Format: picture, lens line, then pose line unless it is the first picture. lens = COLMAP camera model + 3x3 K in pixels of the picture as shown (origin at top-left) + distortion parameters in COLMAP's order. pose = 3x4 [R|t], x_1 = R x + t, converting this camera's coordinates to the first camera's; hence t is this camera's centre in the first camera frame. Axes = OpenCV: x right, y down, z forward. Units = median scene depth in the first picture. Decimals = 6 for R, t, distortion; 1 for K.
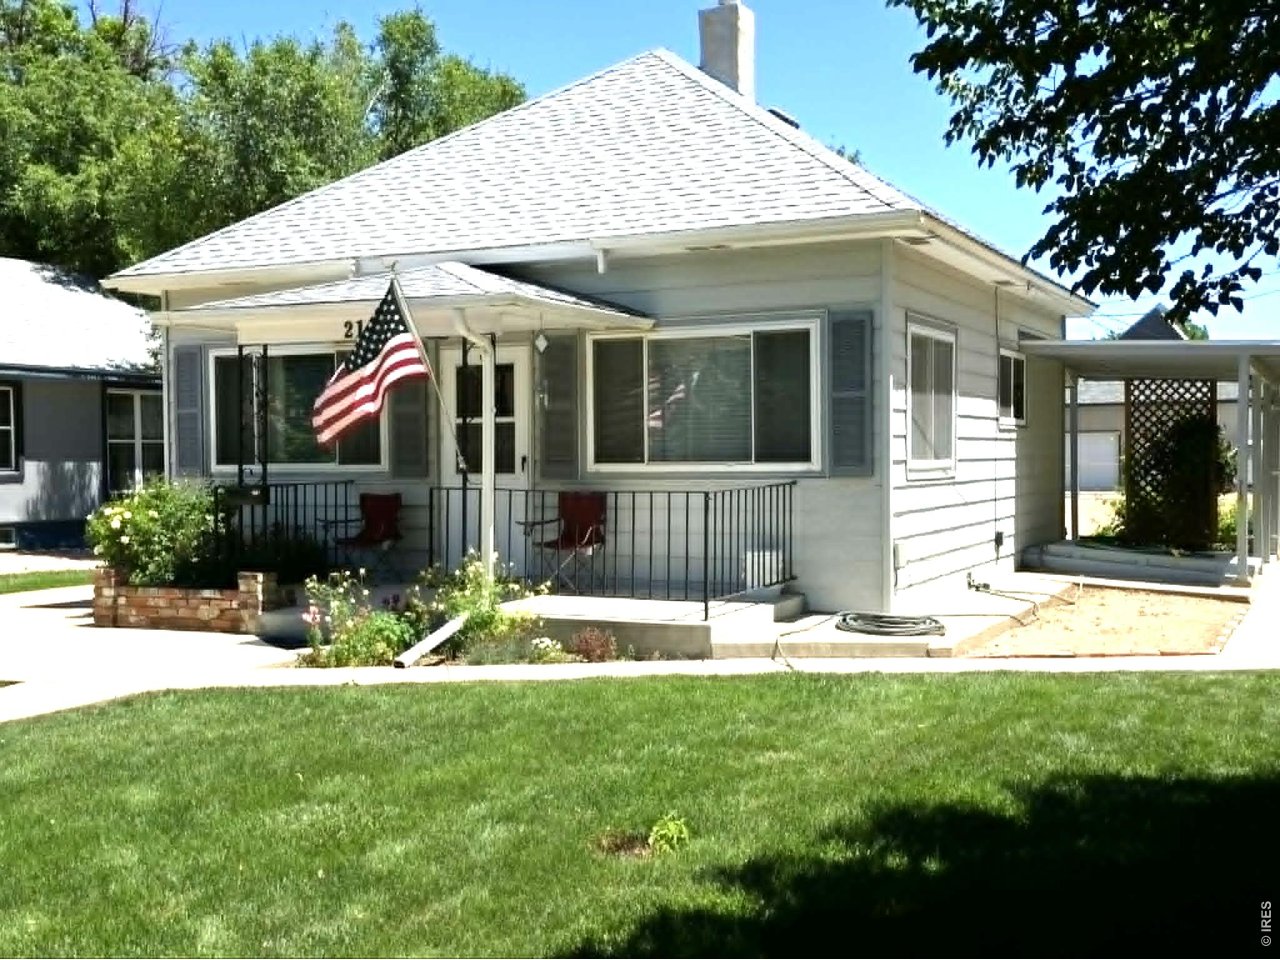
lens RADIAL K [[1462.9, 0, 640.0], [0, 1462.9, 480.0], [0, 0, 1]] dist [0.085195, -0.035755]
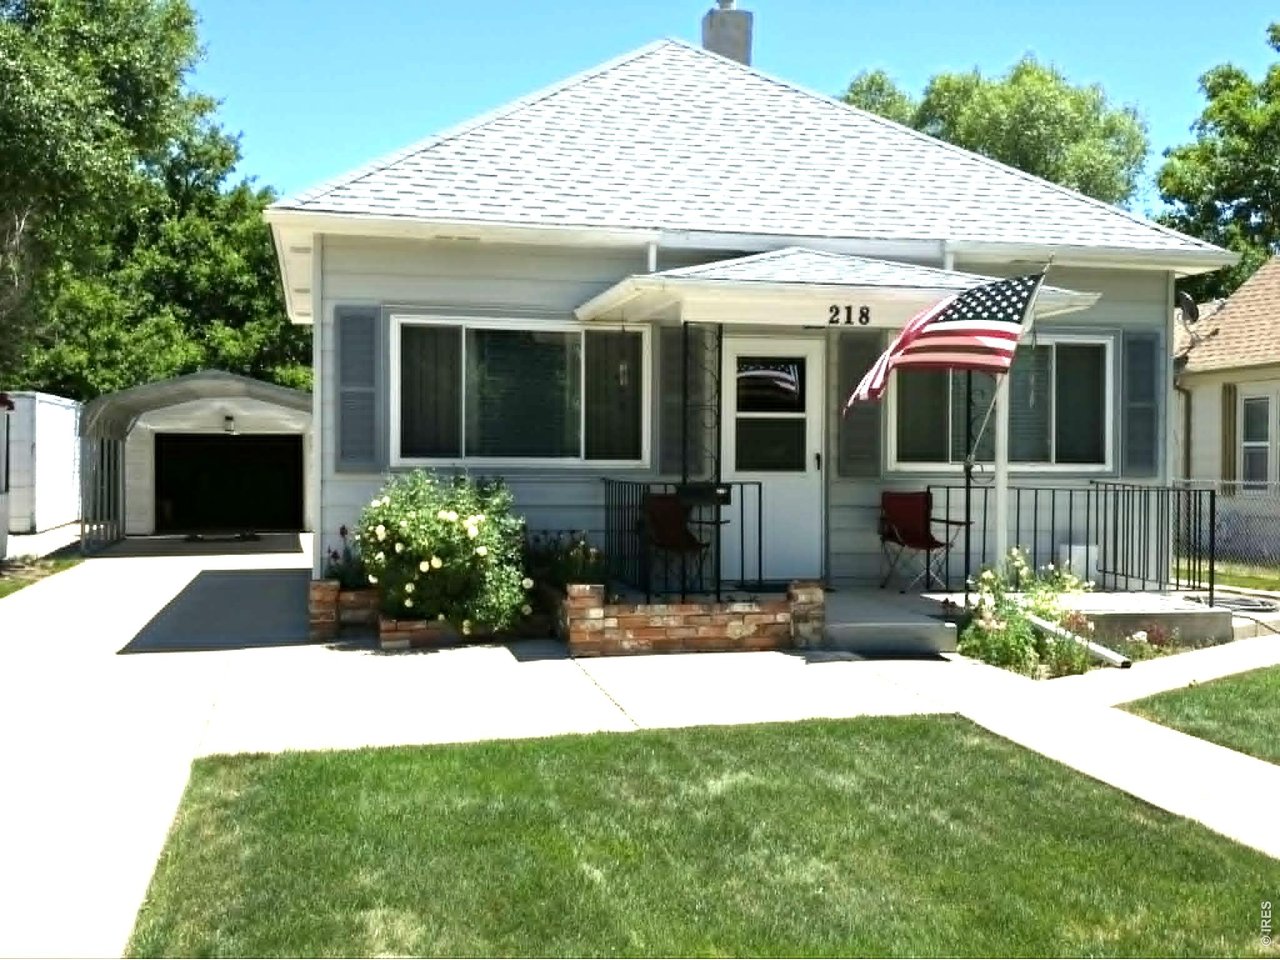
lens RADIAL K [[1450.3, 0, 650.3], [0, 1450.3, 473.3], [0, 0, 1]] dist [0.079252, -0.024488]
pose [[0.759974, 0.007300, 0.649913, -0.861871], [-0.001833, 0.999957, -0.009087, 0.005827], [-0.649951, 0.005714, 0.759954, 0.373718]]
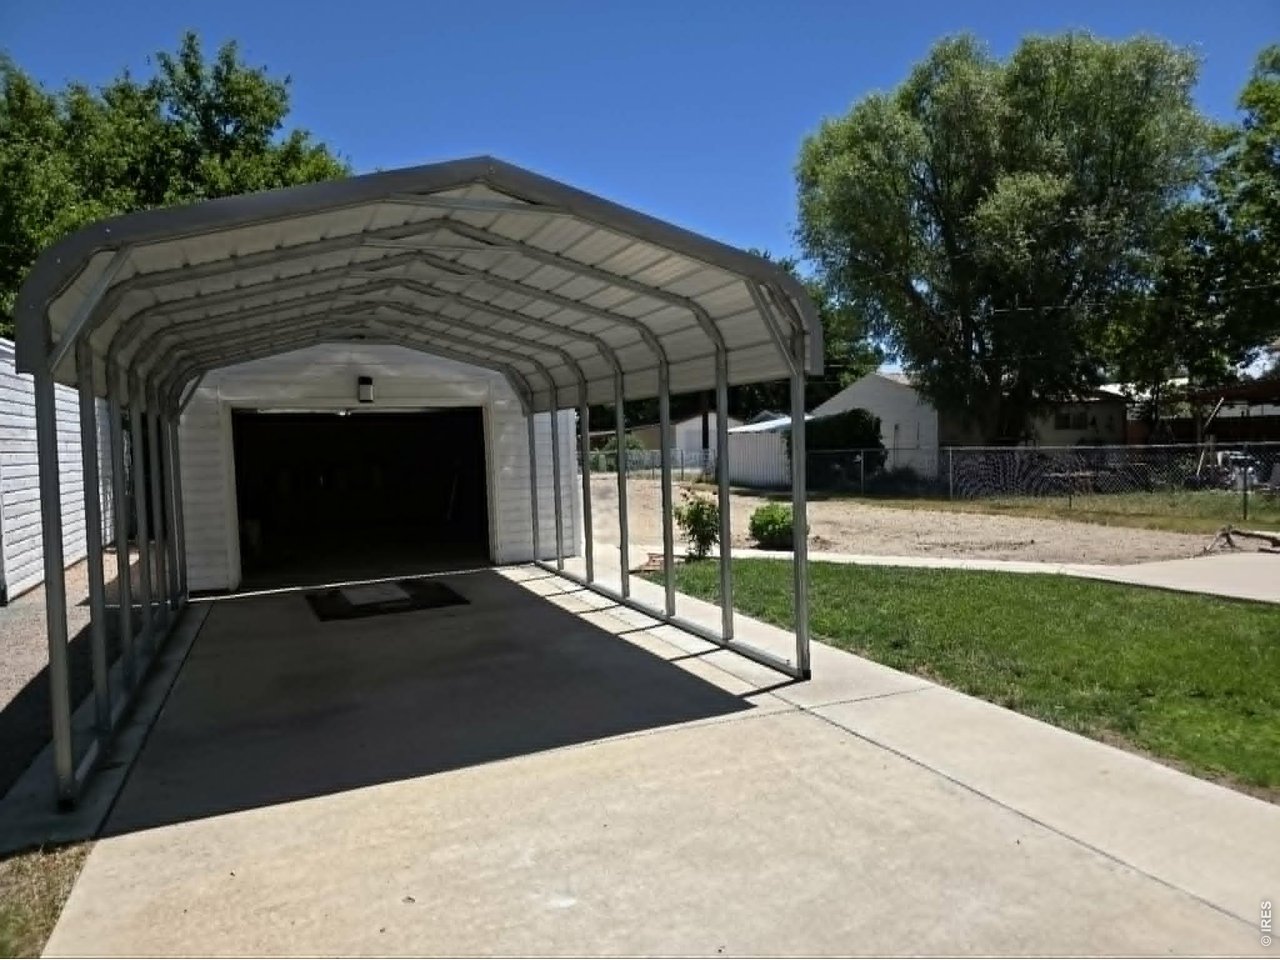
lens RADIAL K [[823.5, 0, 640.0], [0, 823.5, 480.0], [0, 0, 1]] dist [0.031231, -0.000217]
pose [[0.629853, -0.044739, 0.775425, -0.318034], [0.037238, 0.998931, 0.027387, -0.019602], [-0.775821, 0.011625, 0.630846, 1.849404]]
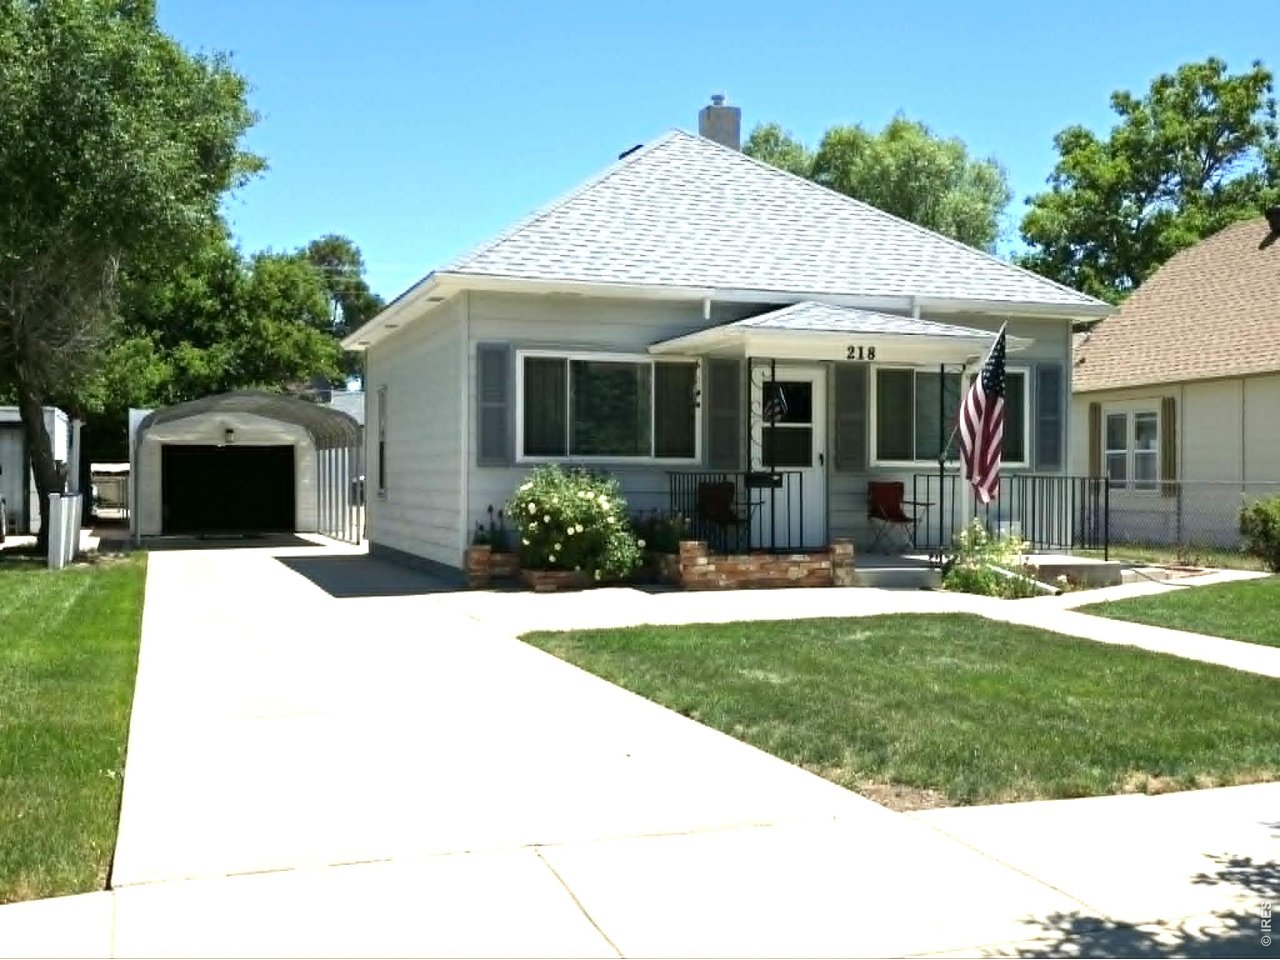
lens RADIAL K [[1462.9, 0, 640.0], [0, 1462.9, 480.0], [0, 0, 1]] dist [0.085195, -0.035755]
pose [[0.693045, 0.010896, 0.720812, -1.237120], [0.002016, 0.999853, -0.017052, 0.031487], [-0.720891, 0.013272, 0.692921, 0.231891]]
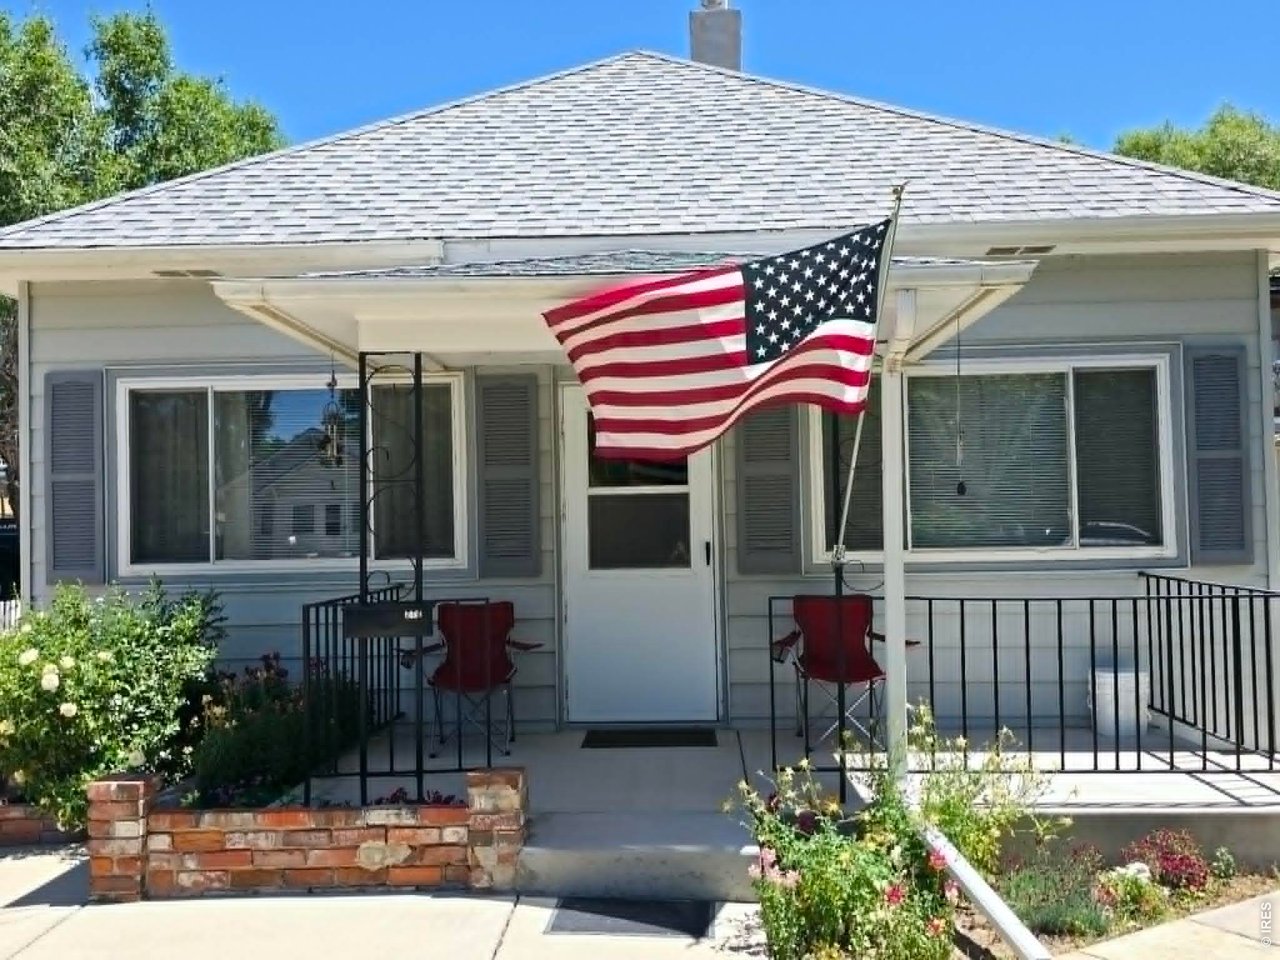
lens RADIAL K [[1180.2, 0, 633.0], [0, 1180.2, 497.6], [0, 0, 1]] dist [0.028118, -0.000285]
pose [[0.904374, 0.001929, 0.426736, -0.379017], [0.020539, 0.998634, -0.048043, -0.012813], [-0.426245, 0.052214, 0.903099, 0.563349]]
